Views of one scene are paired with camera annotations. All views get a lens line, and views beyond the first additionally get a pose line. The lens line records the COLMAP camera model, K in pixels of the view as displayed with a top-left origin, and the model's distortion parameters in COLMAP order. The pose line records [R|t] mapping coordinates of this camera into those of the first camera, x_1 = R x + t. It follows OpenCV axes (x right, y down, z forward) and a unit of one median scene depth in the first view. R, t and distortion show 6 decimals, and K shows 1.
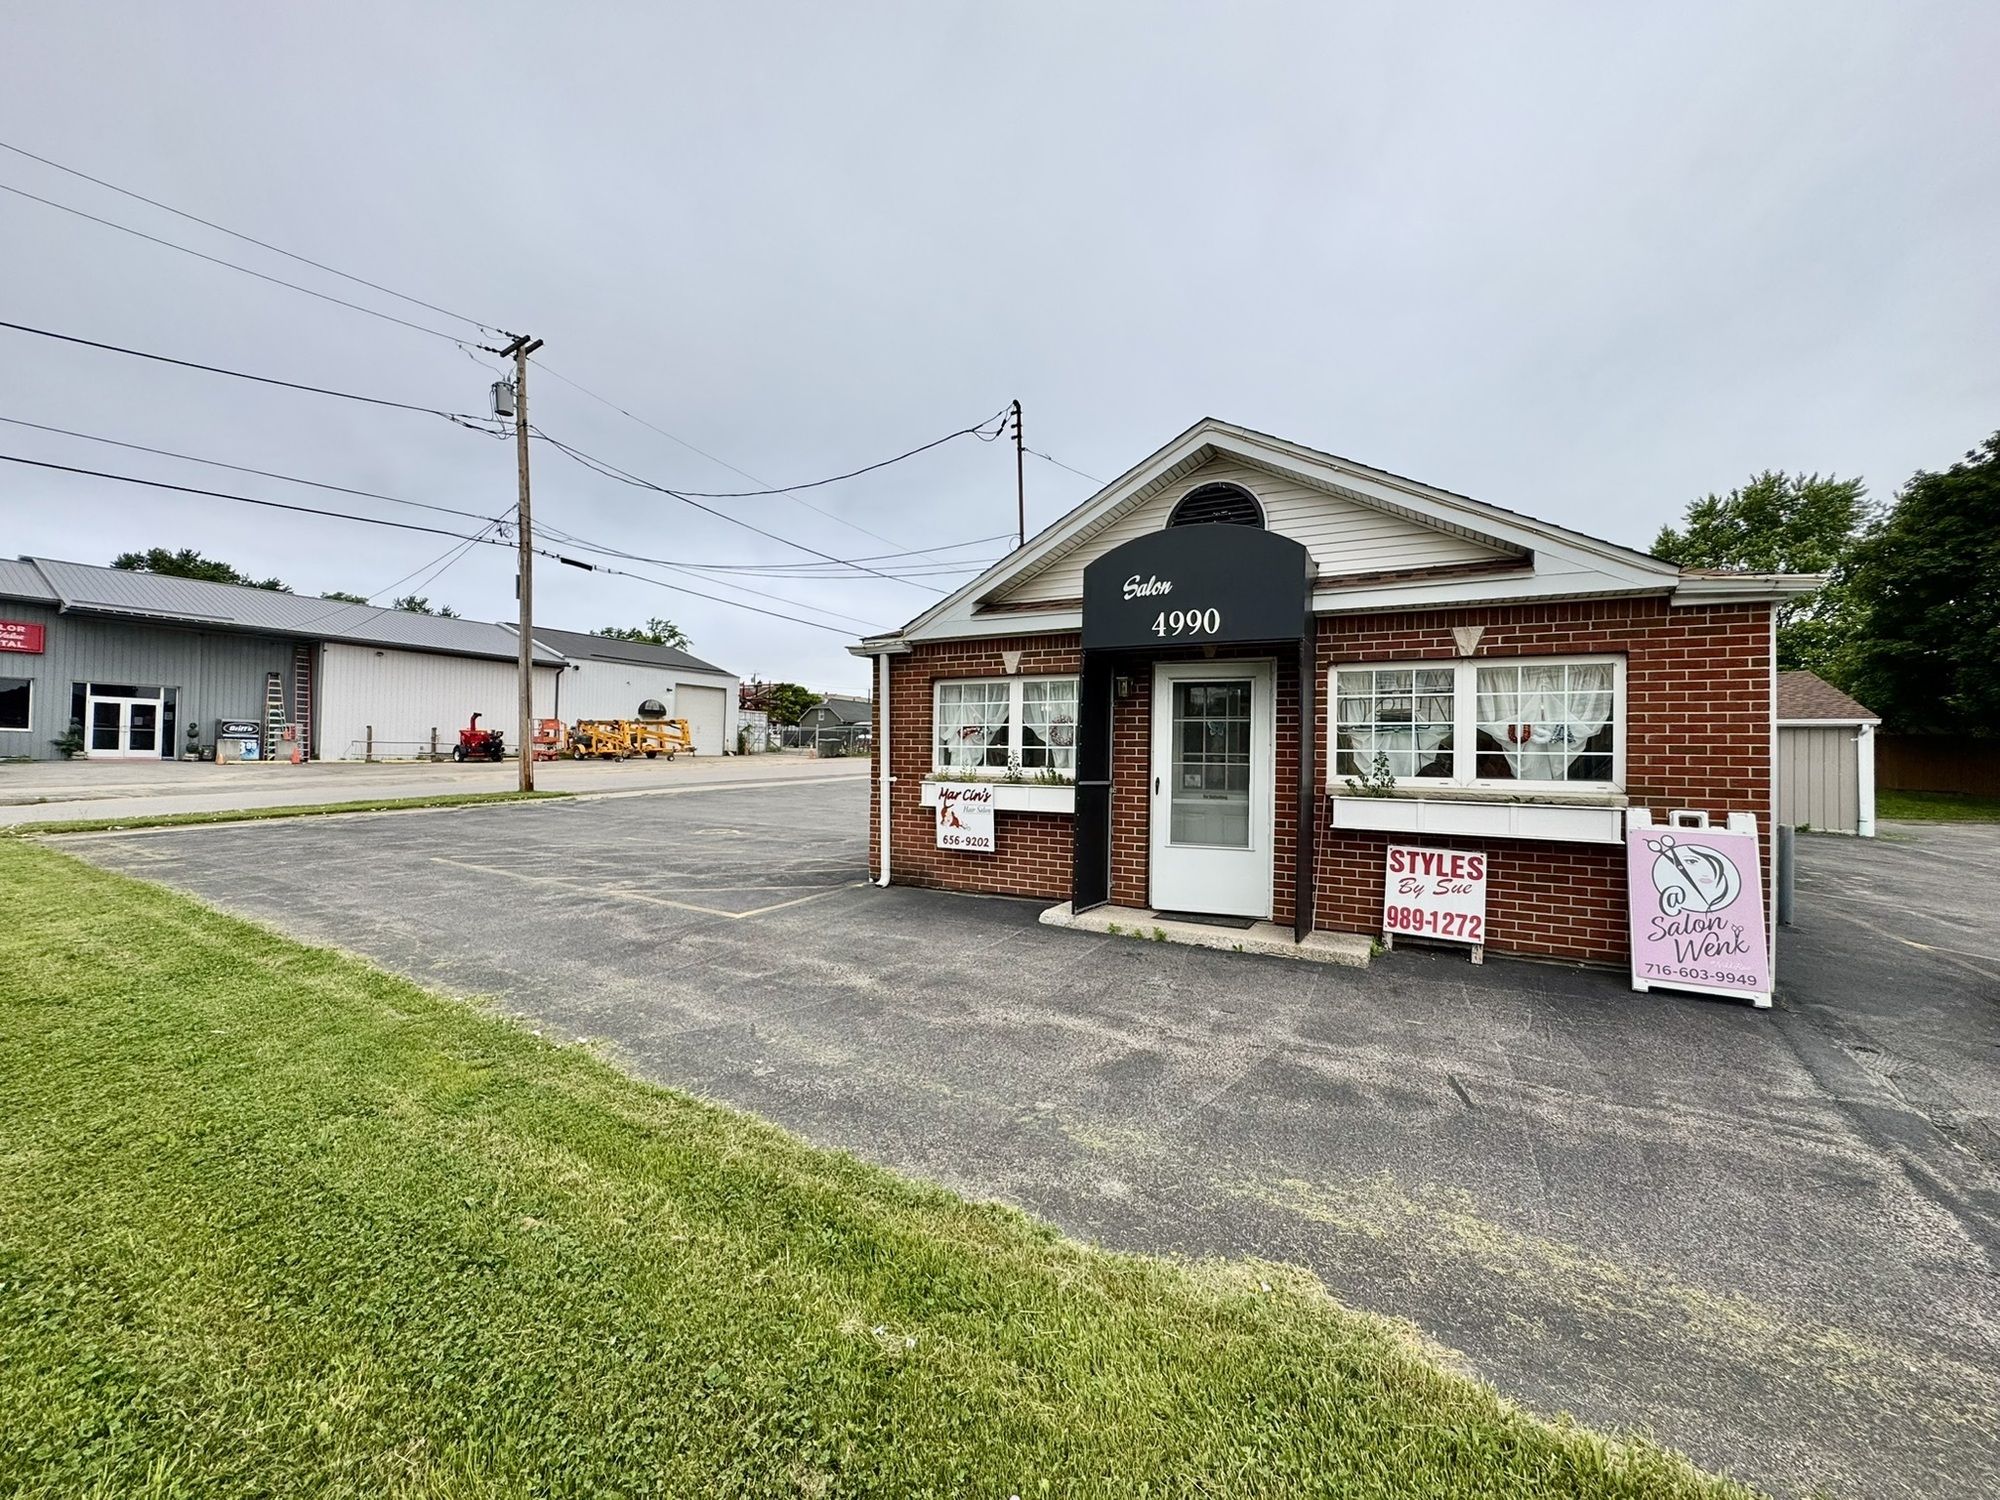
lens RADIAL K [[802.1, 0, 996.6], [0, 802.1, 748.8], [0, 0, 1]] dist [-0.000968, -0.000034]
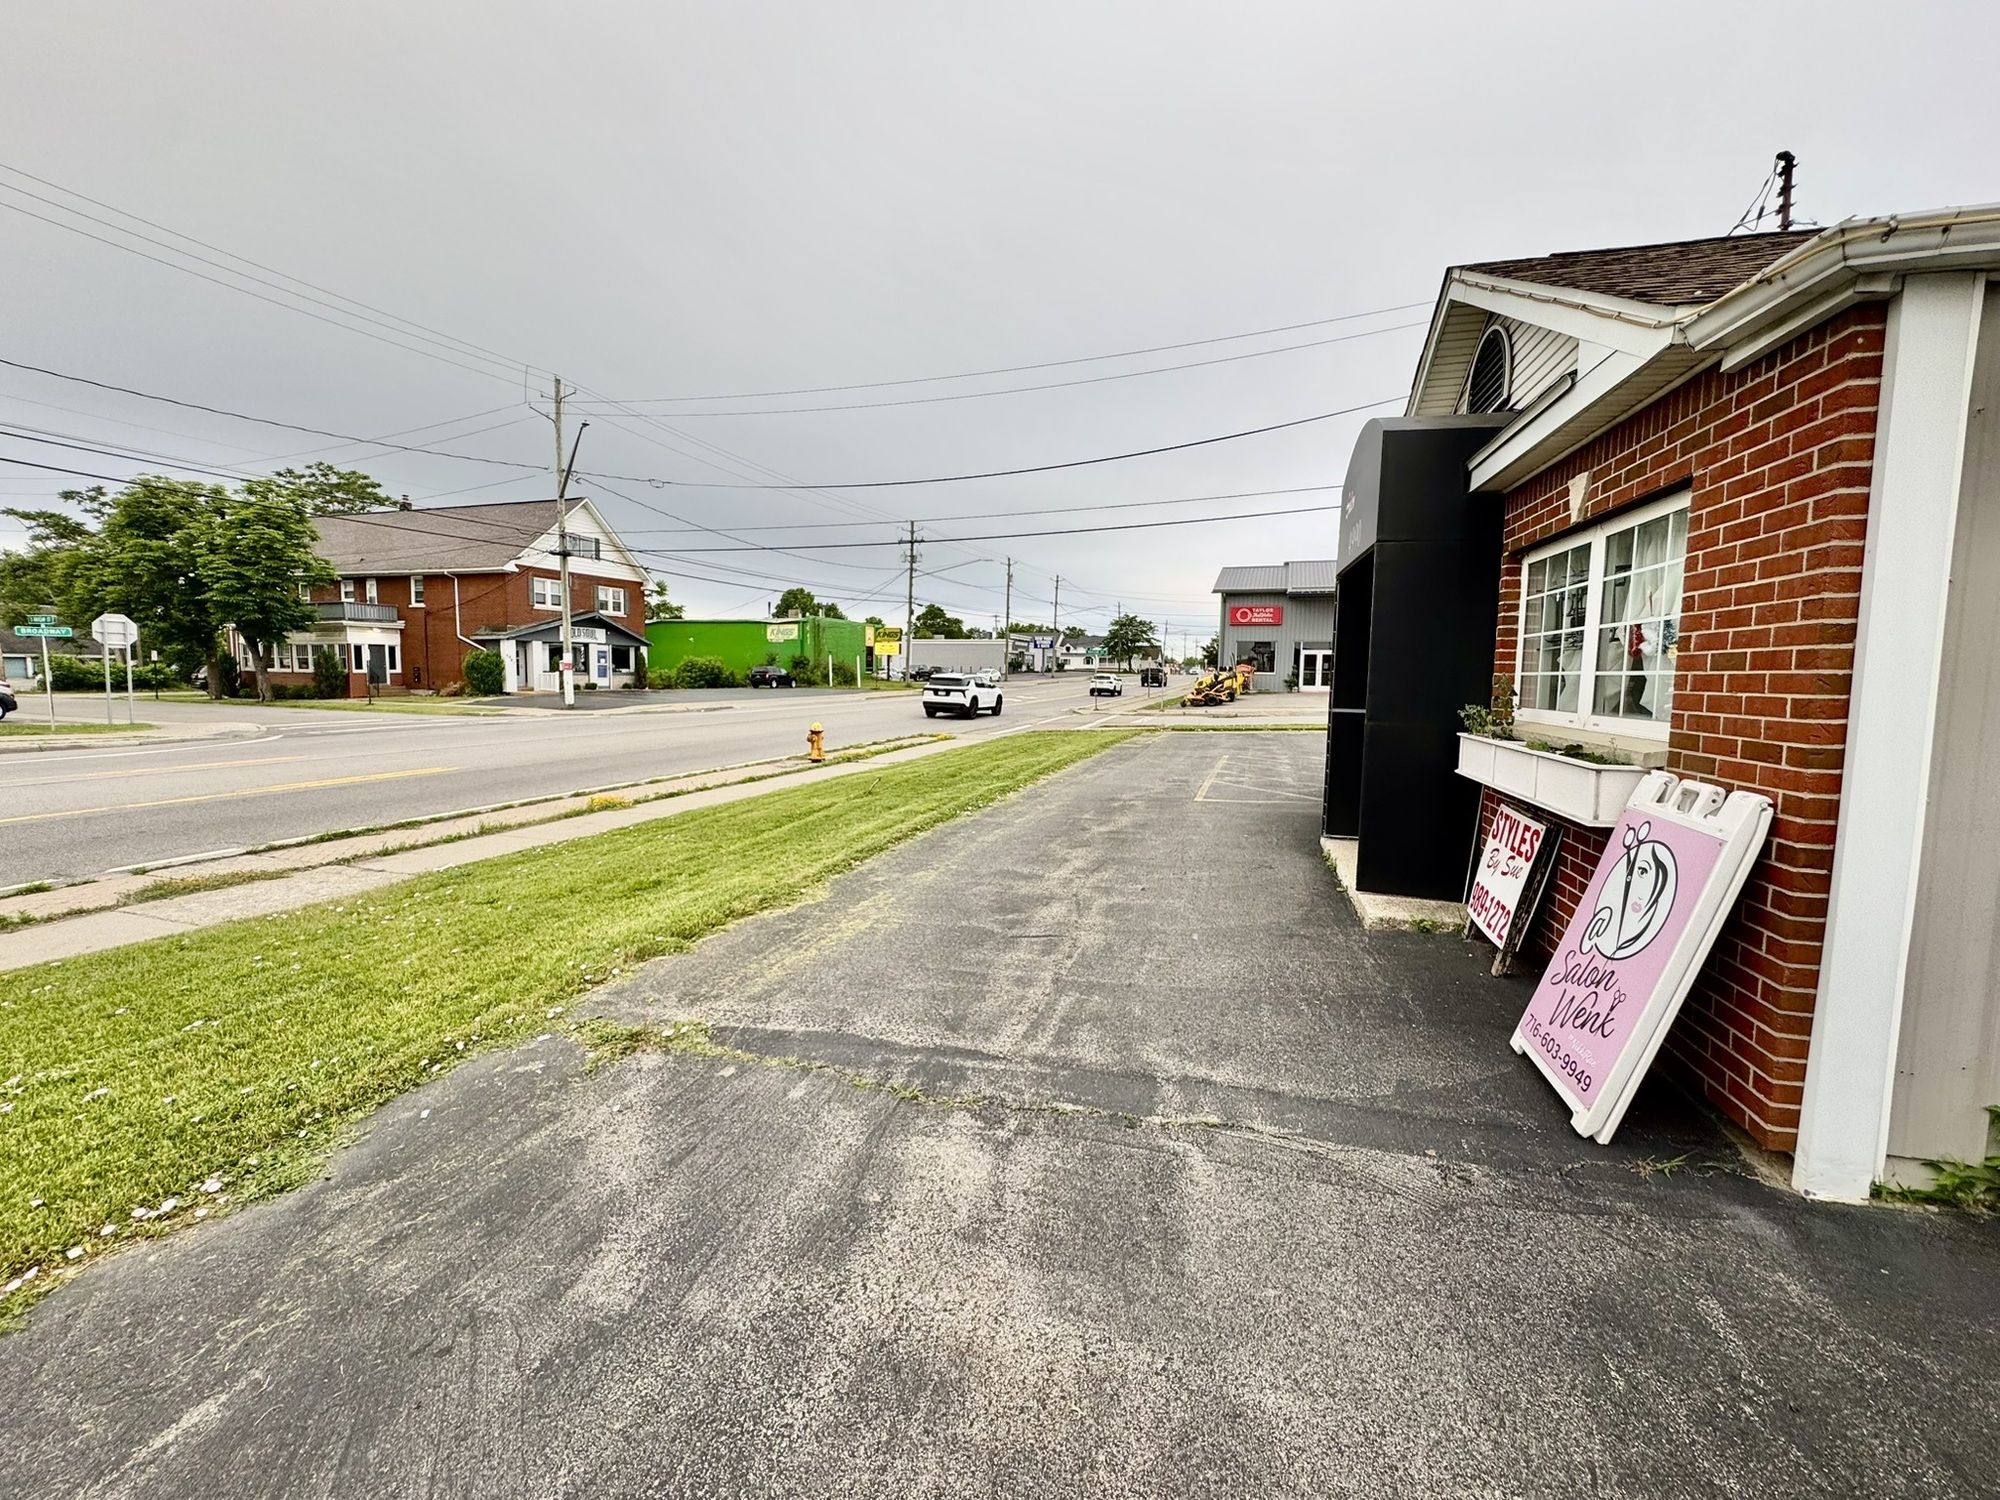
lens RADIAL K [[802.1, 0, 996.6], [0, 802.1, 748.8], [0, 0, 1]] dist [-0.000968, -0.000034]
pose [[0.227740, 0.072764, -0.970999, 1.027363], [0.004256, 0.997120, 0.075720, 0.012949], [0.973713, -0.021377, 0.226774, 0.365287]]
